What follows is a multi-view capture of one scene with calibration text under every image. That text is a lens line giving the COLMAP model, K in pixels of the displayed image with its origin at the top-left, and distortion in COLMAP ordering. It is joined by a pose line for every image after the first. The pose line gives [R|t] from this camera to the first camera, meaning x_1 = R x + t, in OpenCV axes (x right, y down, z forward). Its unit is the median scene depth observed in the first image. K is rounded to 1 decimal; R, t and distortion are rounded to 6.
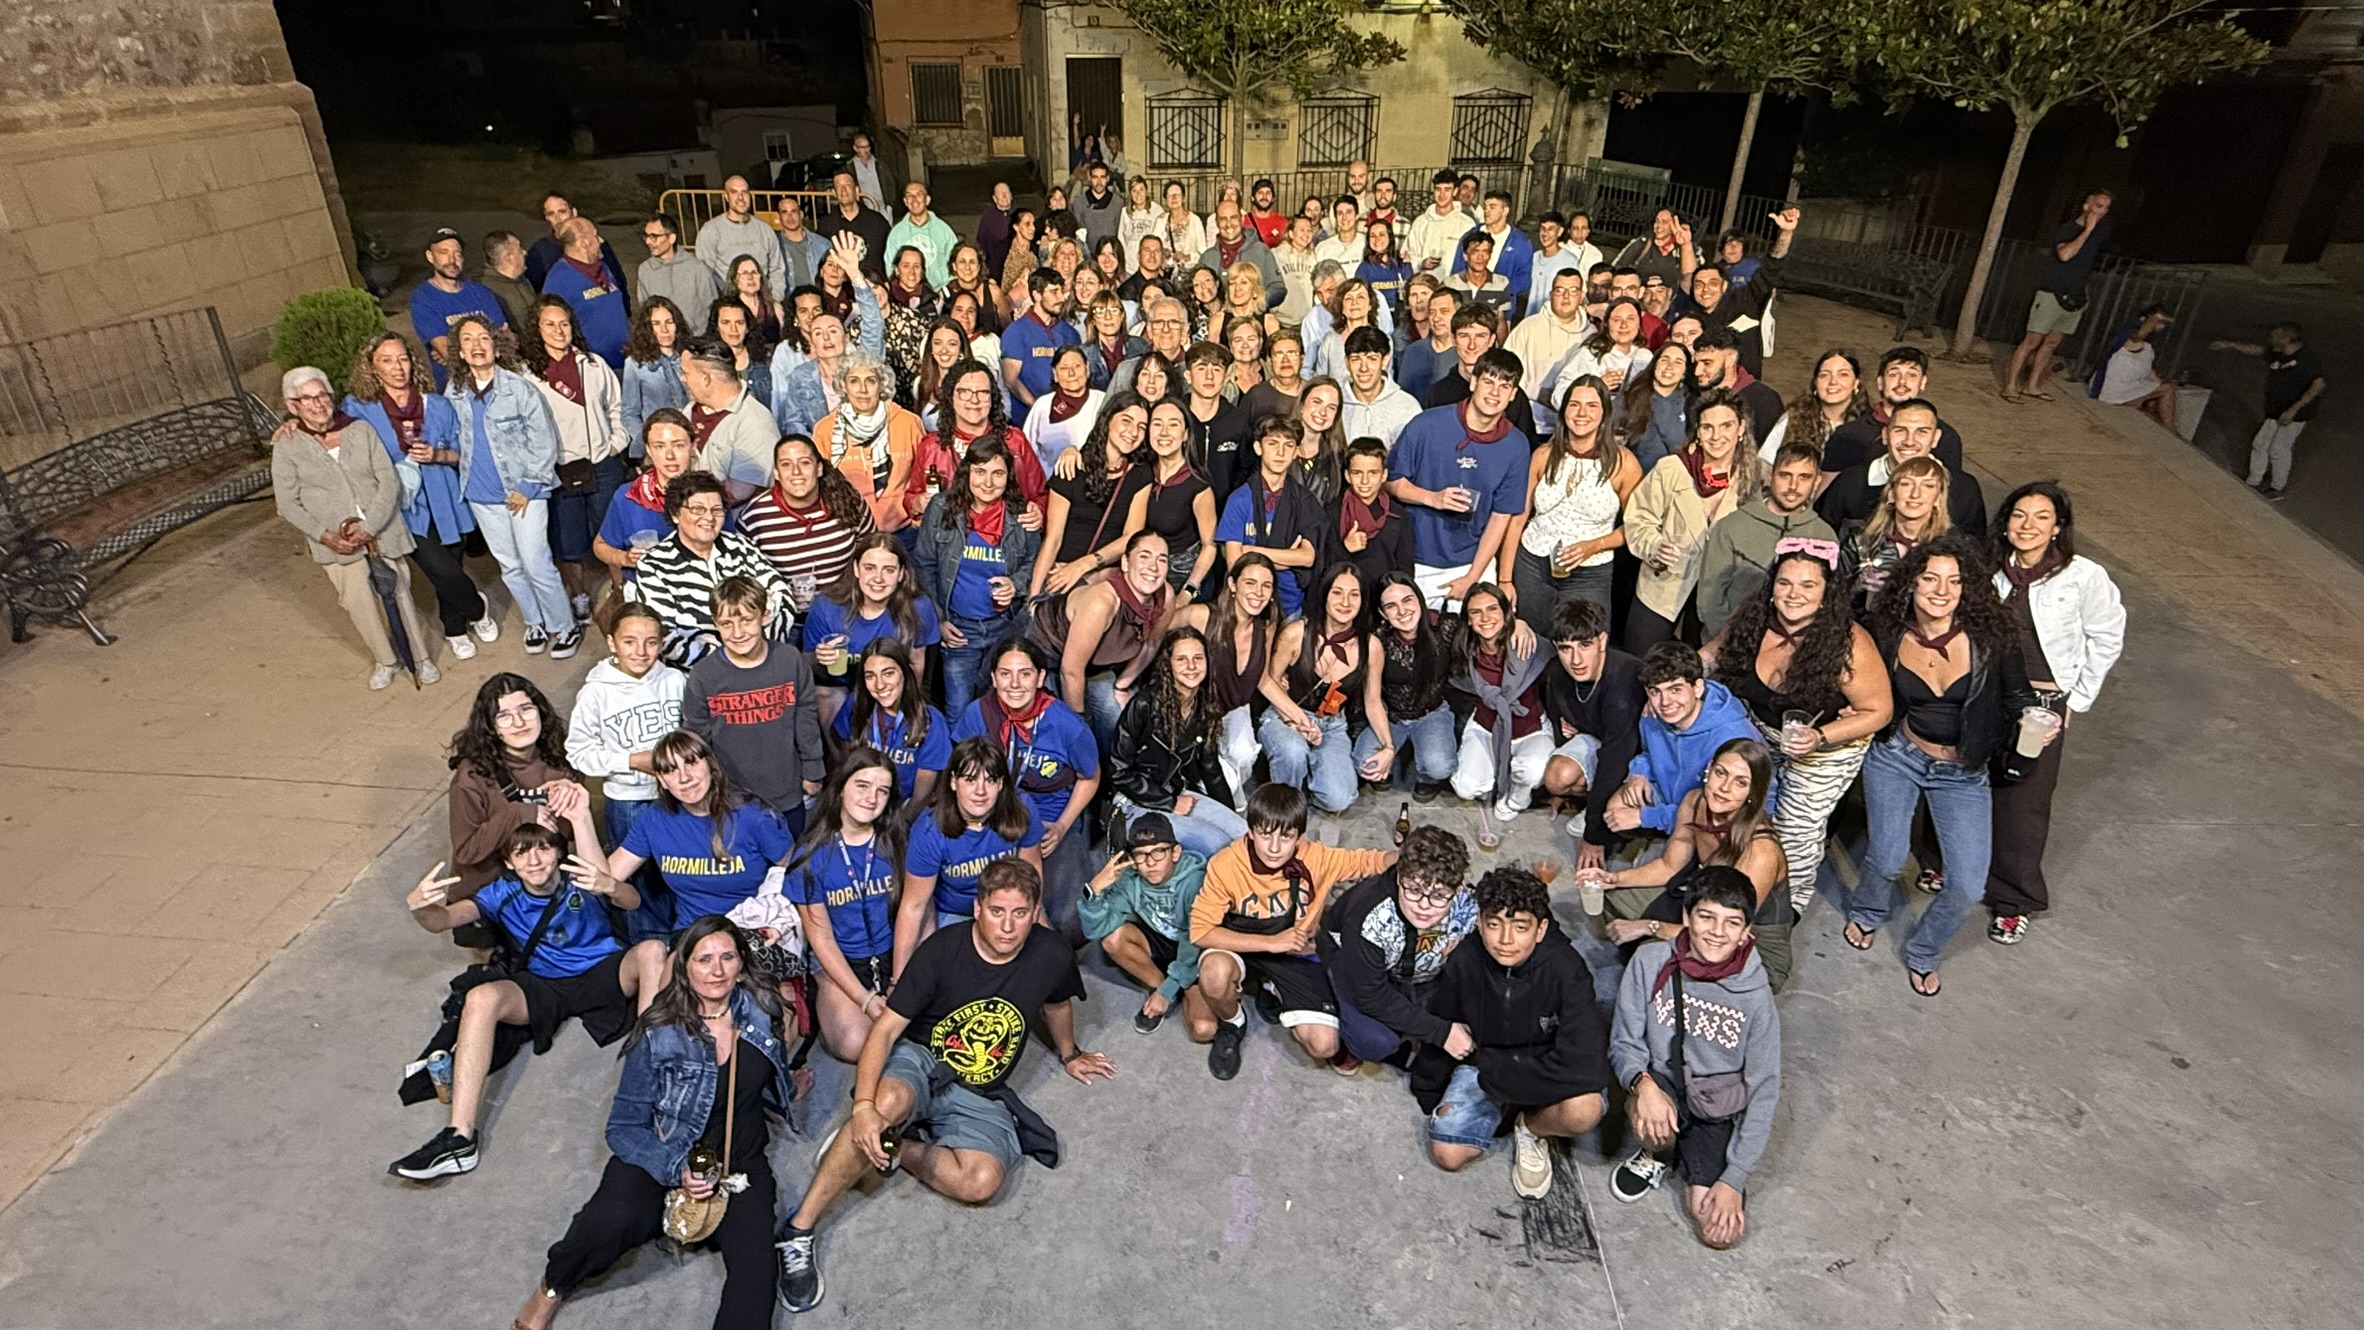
lens RADIAL K [[1272.3, 0, 1179.6], [0, 1272.3, 658.1], [0, 0, 1]] dist [0.003060, -0.001059]
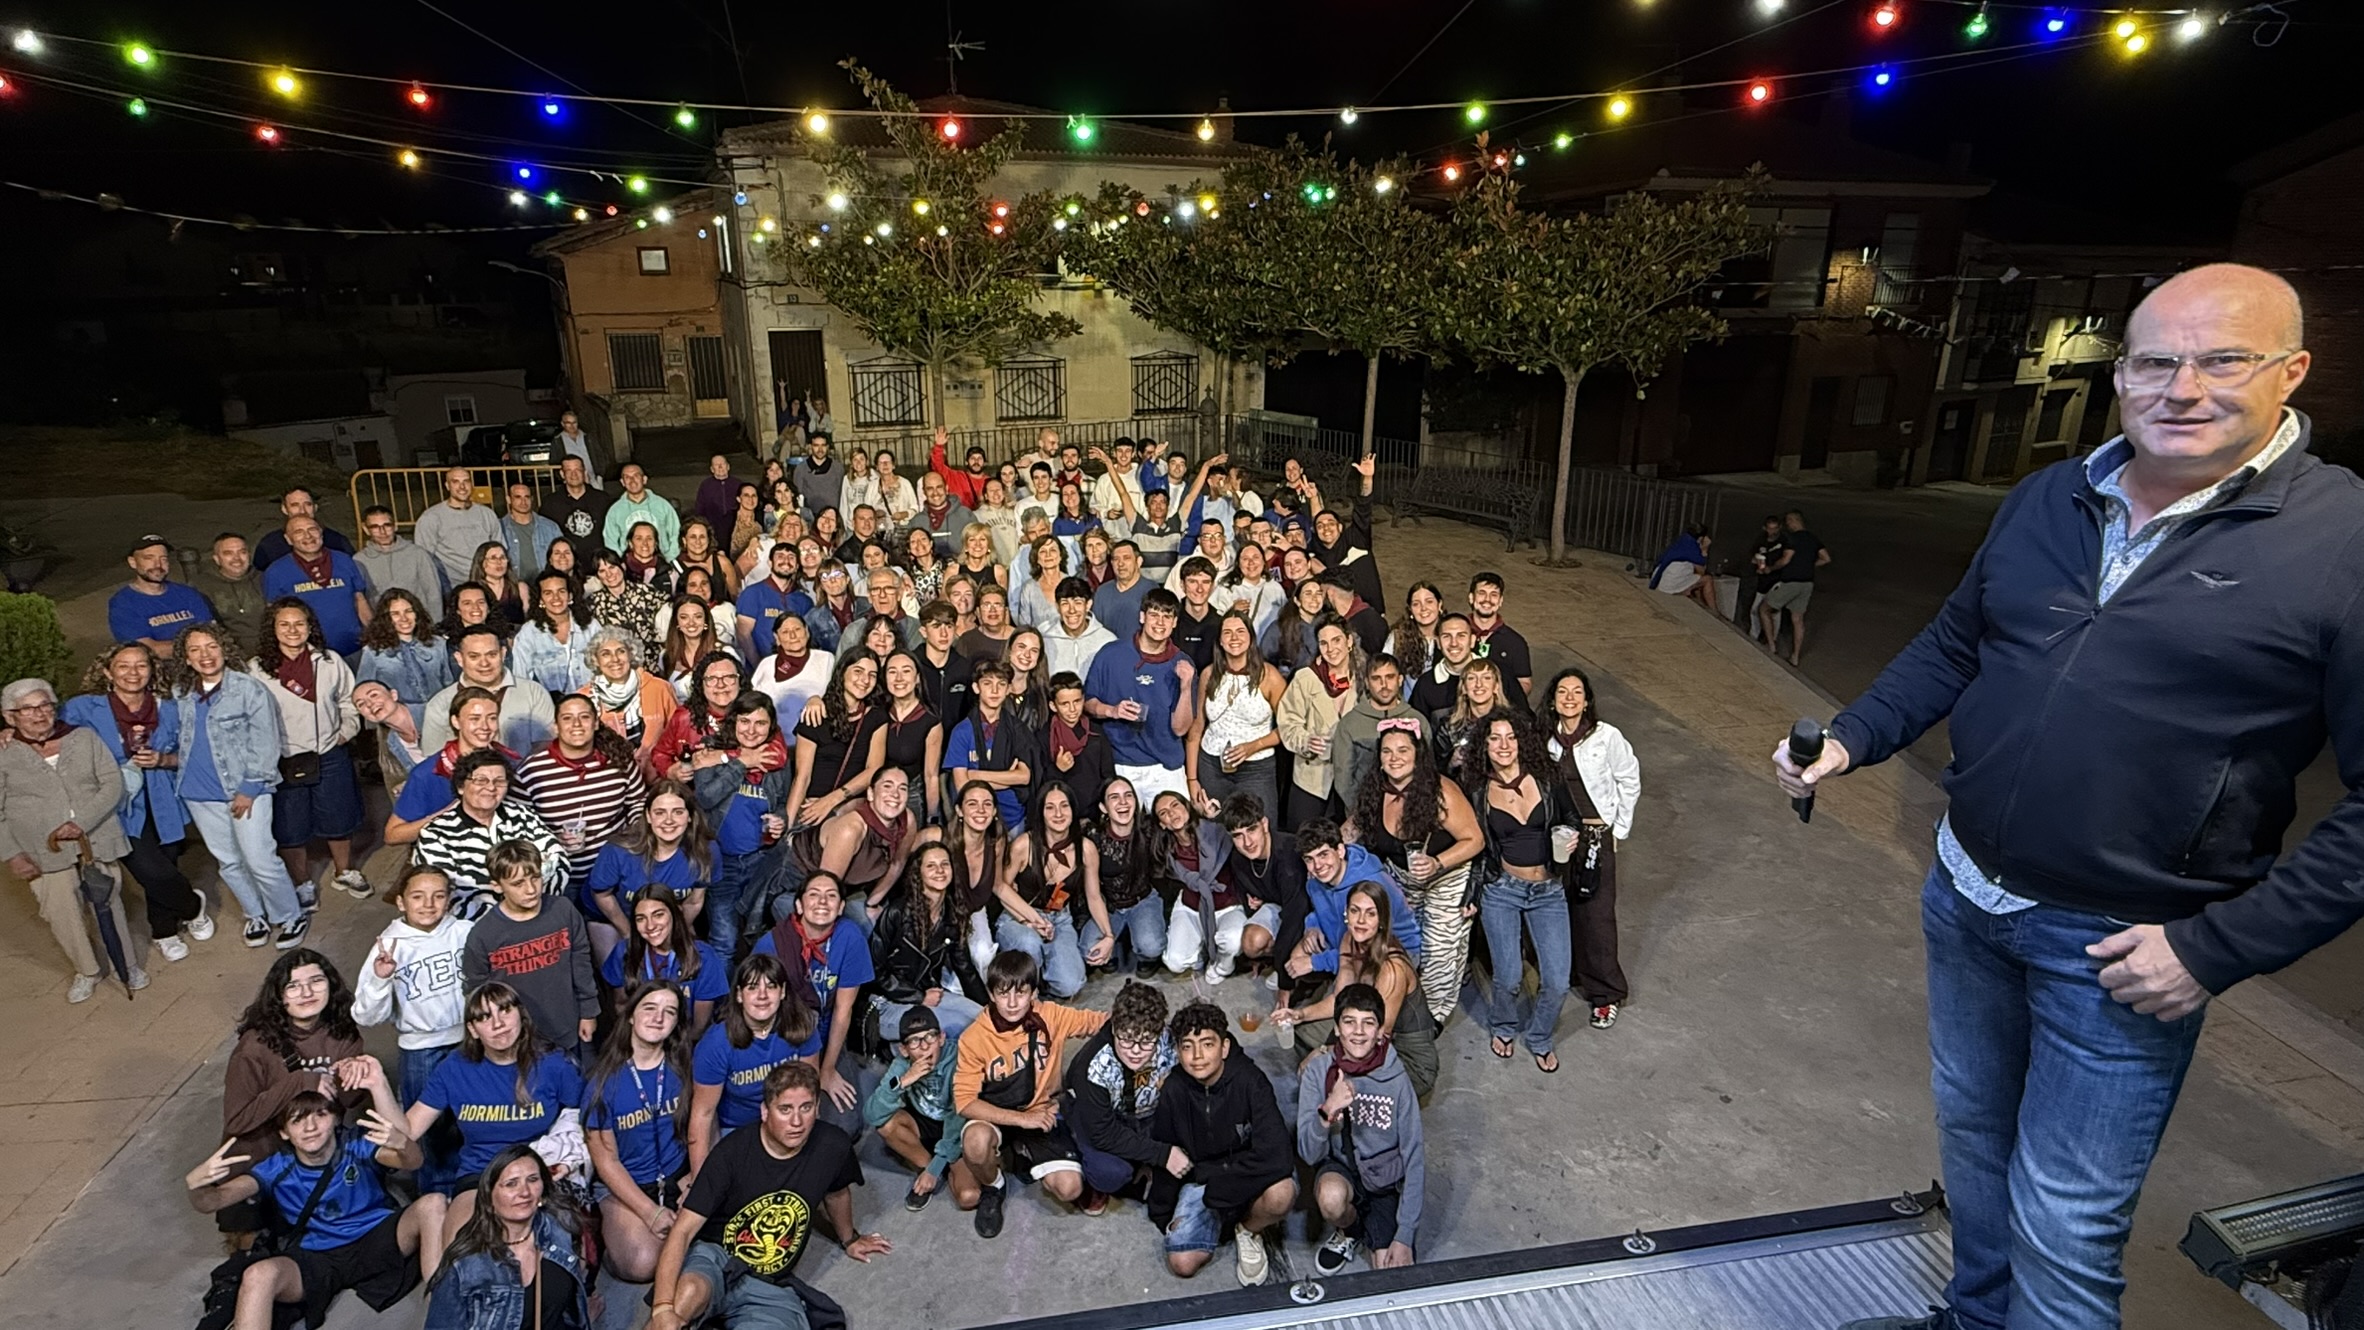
lens RADIAL K [[1272.3, 0, 1179.6], [0, 1272.3, 658.1], [0, 0, 1]] dist [0.003060, -0.001059]
pose [[0.974276, -0.072585, 0.213347, -0.004479], [0.108297, 0.981030, -0.160786, 0.016426], [-0.197629, 0.179755, 0.963655, -0.163600]]
